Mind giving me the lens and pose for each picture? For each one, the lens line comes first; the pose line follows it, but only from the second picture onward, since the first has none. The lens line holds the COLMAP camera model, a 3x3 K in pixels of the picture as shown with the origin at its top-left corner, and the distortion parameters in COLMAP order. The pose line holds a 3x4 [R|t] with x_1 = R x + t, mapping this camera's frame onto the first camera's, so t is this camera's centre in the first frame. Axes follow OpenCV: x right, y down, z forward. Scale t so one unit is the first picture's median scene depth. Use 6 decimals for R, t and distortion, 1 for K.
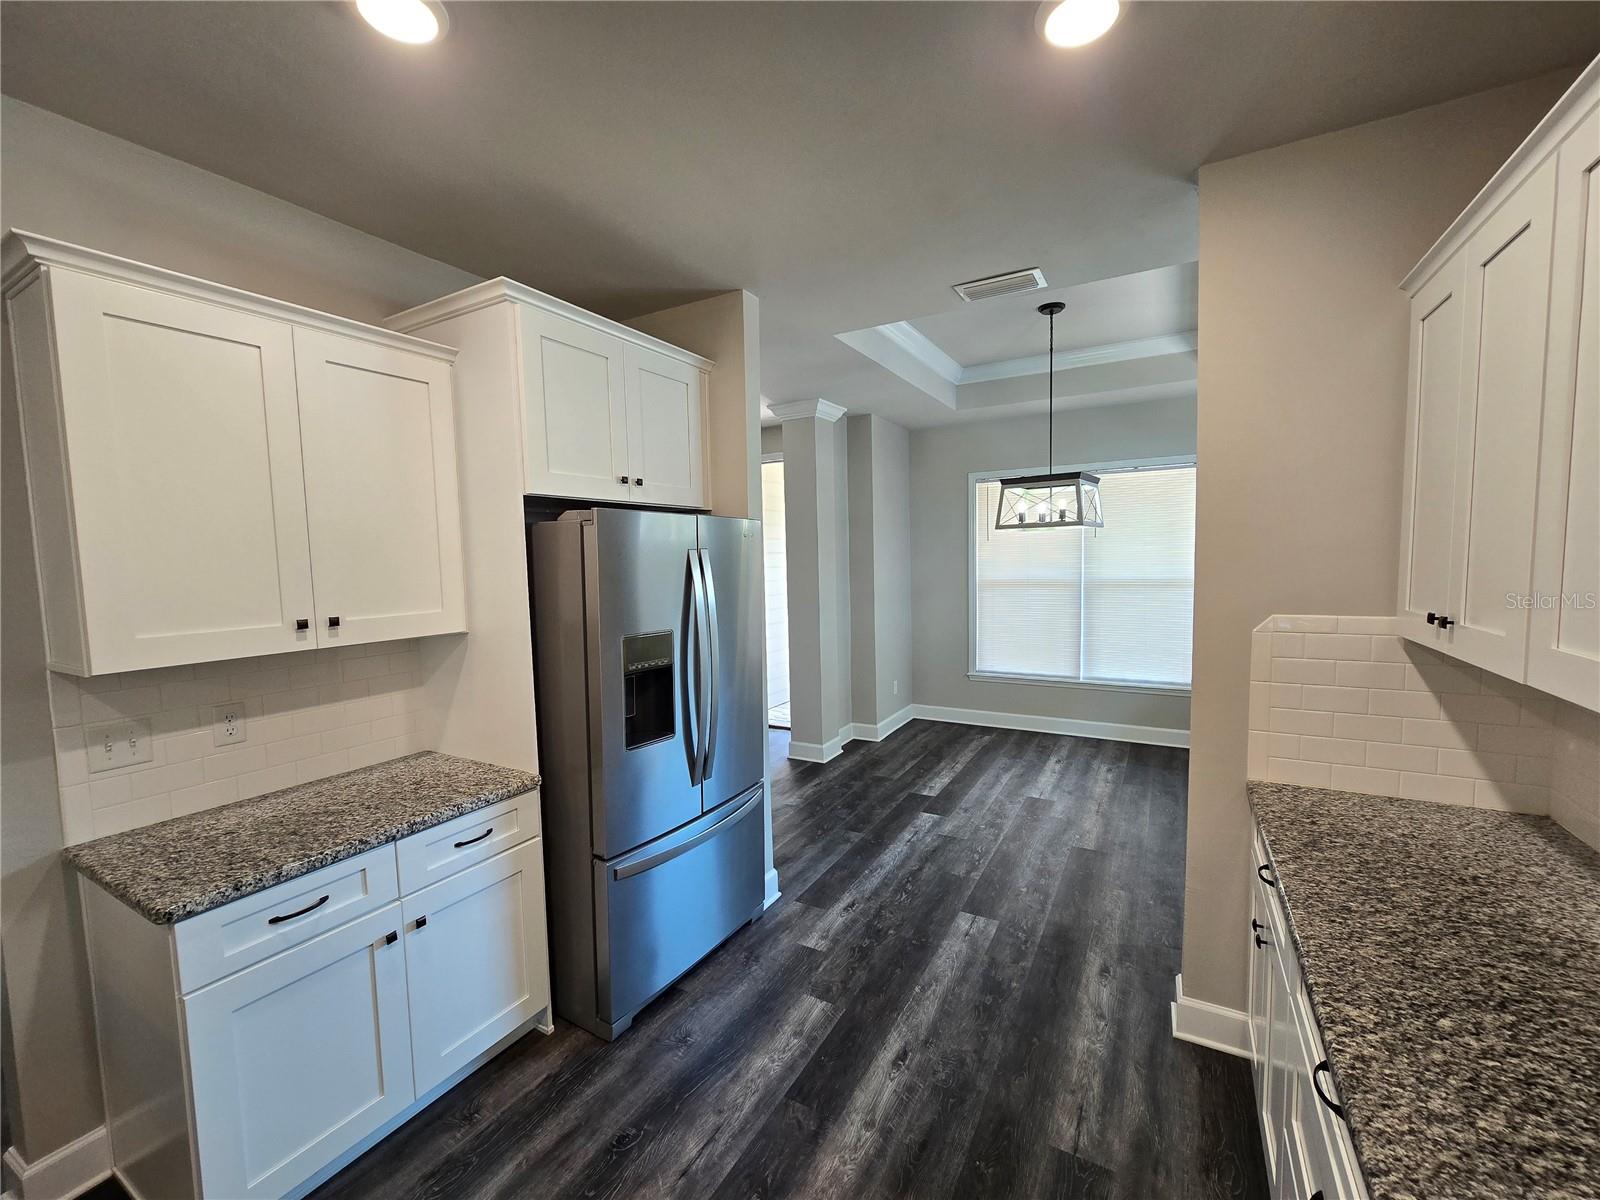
lens RADIAL K [[662.2, 0, 803.1], [0, 662.2, 608.3], [0, 0, 1]] dist [-0.003096, 0.002030]
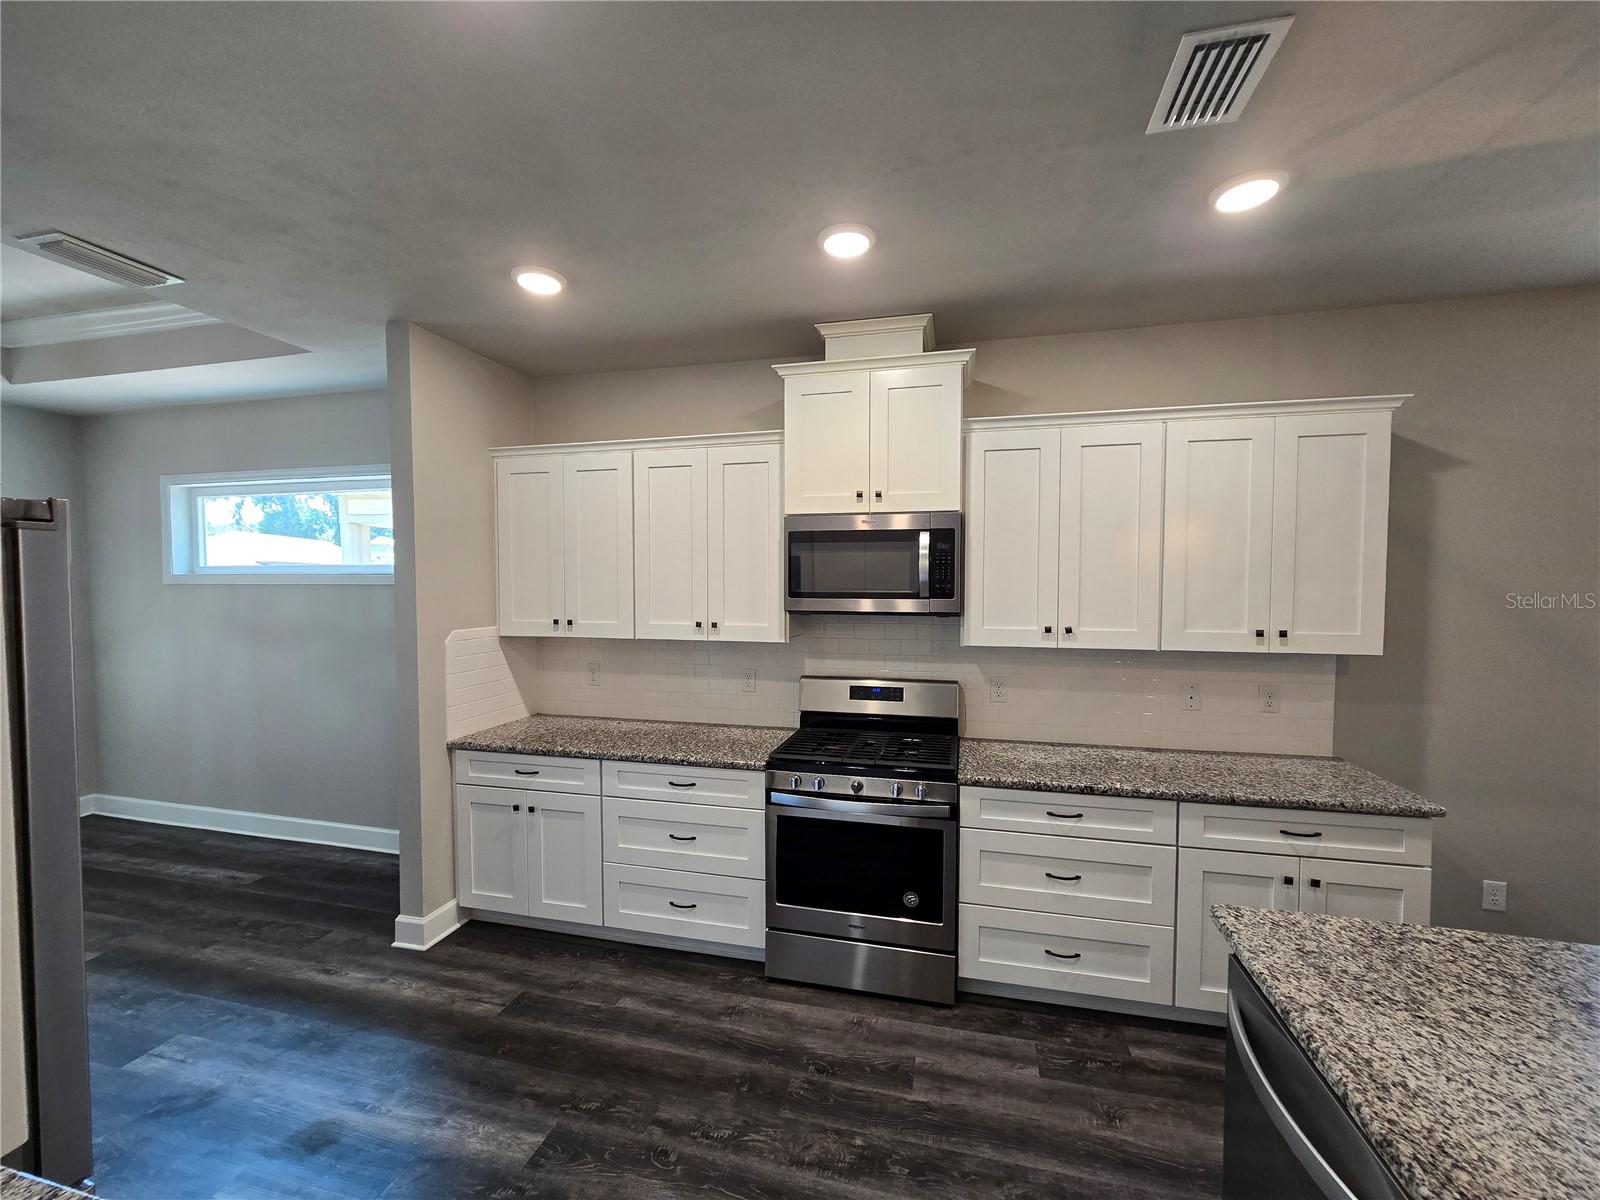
lens RADIAL K [[662.2, 0, 805.9], [0, 662.2, 604.6], [0, 0, 1]] dist [-0.003096, 0.002030]
pose [[-0.268349, -0.009003, 0.963280, -0.518223], [0.080906, 0.996213, 0.031850, -0.015831], [-0.959918, 0.086482, -0.266604, 0.311489]]
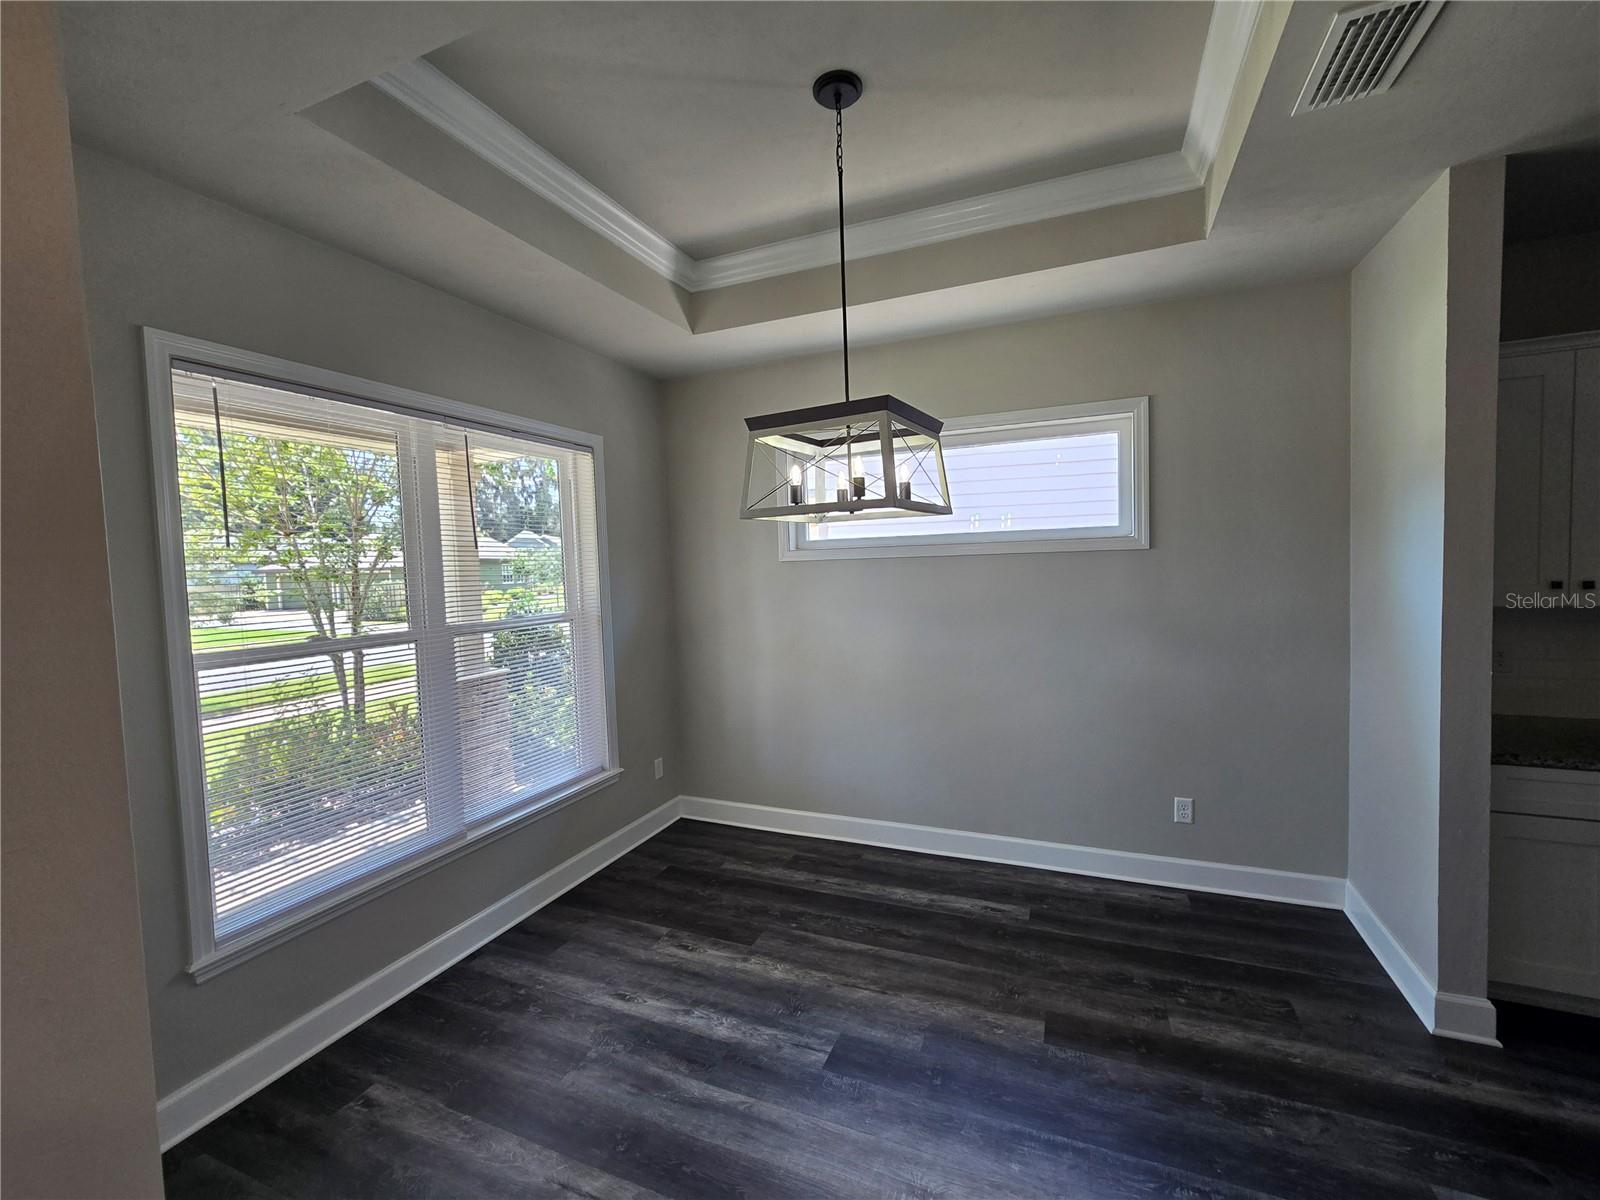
lens RADIAL K [[662.2, 0, 816.1], [0, 662.2, 602.5], [0, 0, 1]] dist [-0.003096, 0.002030]
pose [[-0.124539, -0.020832, 0.991996, -0.136958], [0.112034, 0.993091, 0.034920, -0.071871], [-0.985869, 0.115486, -0.121345, 1.126344]]
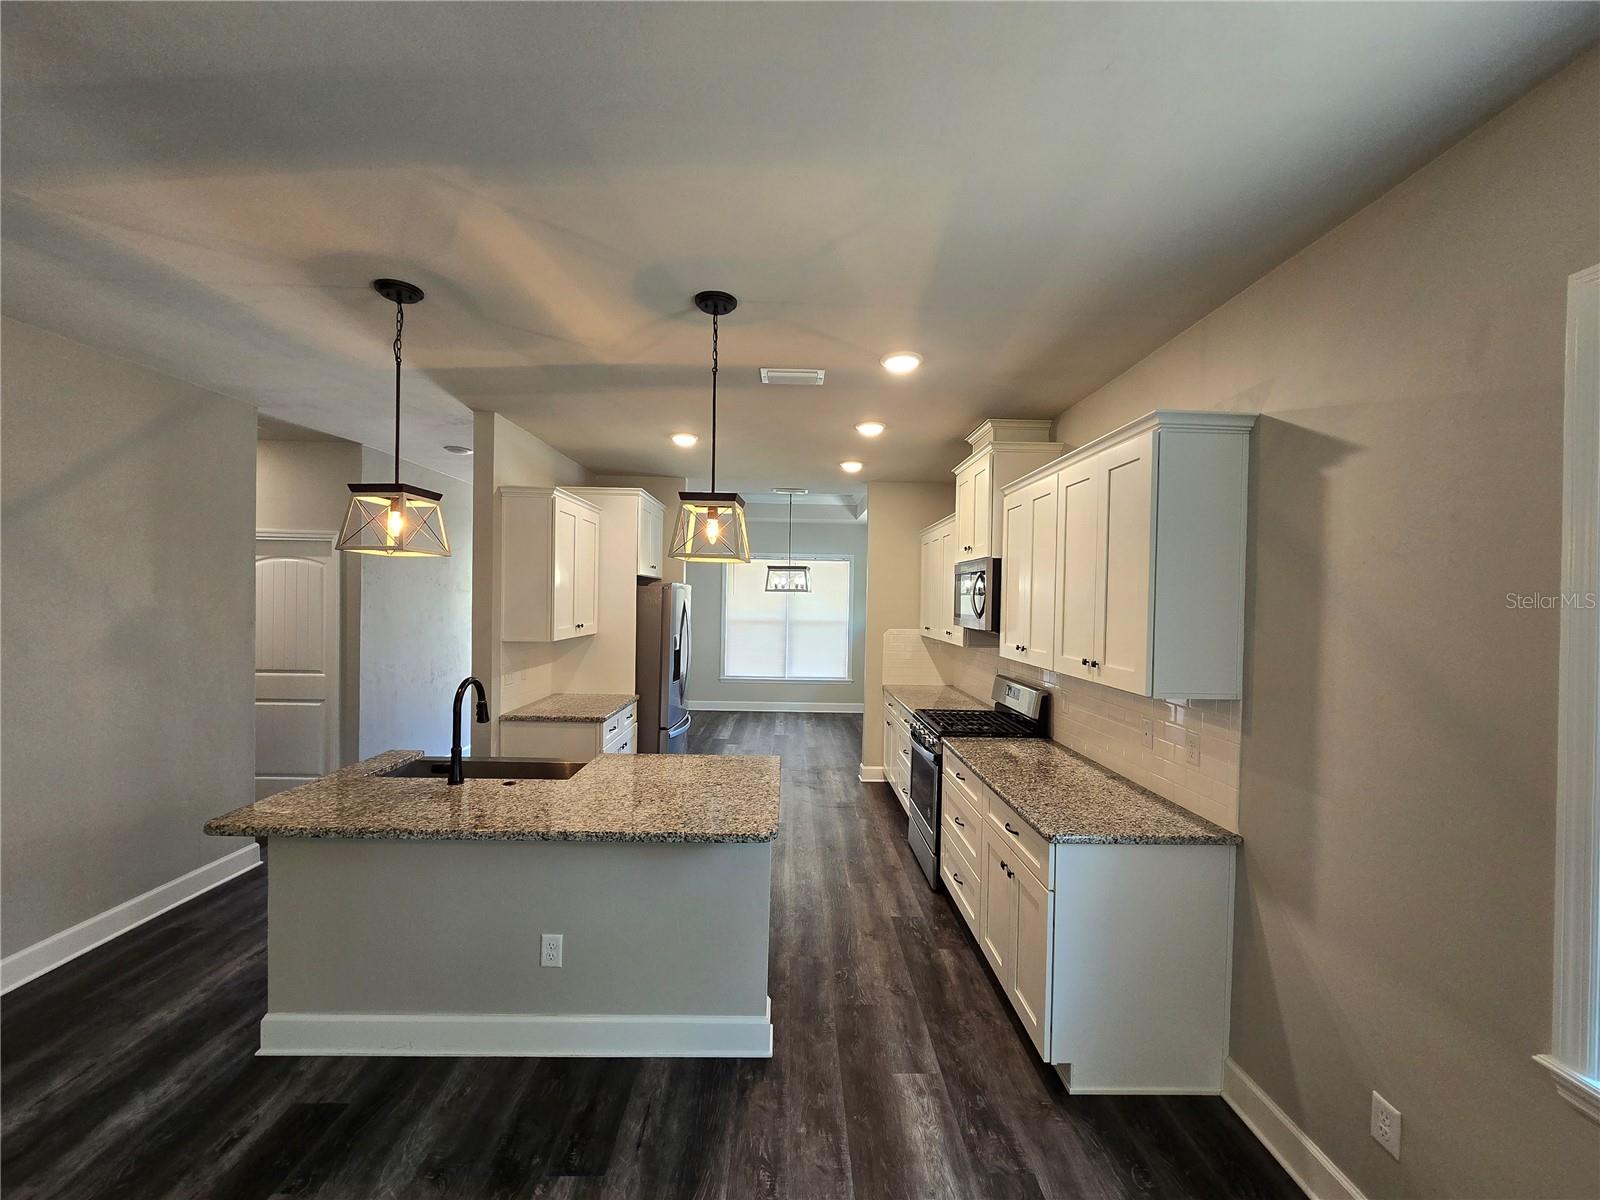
lens RADIAL K [[662.2, 0, 803.6], [0, 662.2, 611.2], [0, 0, 1]] dist [-0.003096, 0.002030]
pose [[0.860796, 0.028261, 0.508165, -0.606901], [0.003159, 0.998141, -0.060862, 0.056876], [-0.508940, 0.053995, 0.859107, -0.731852]]
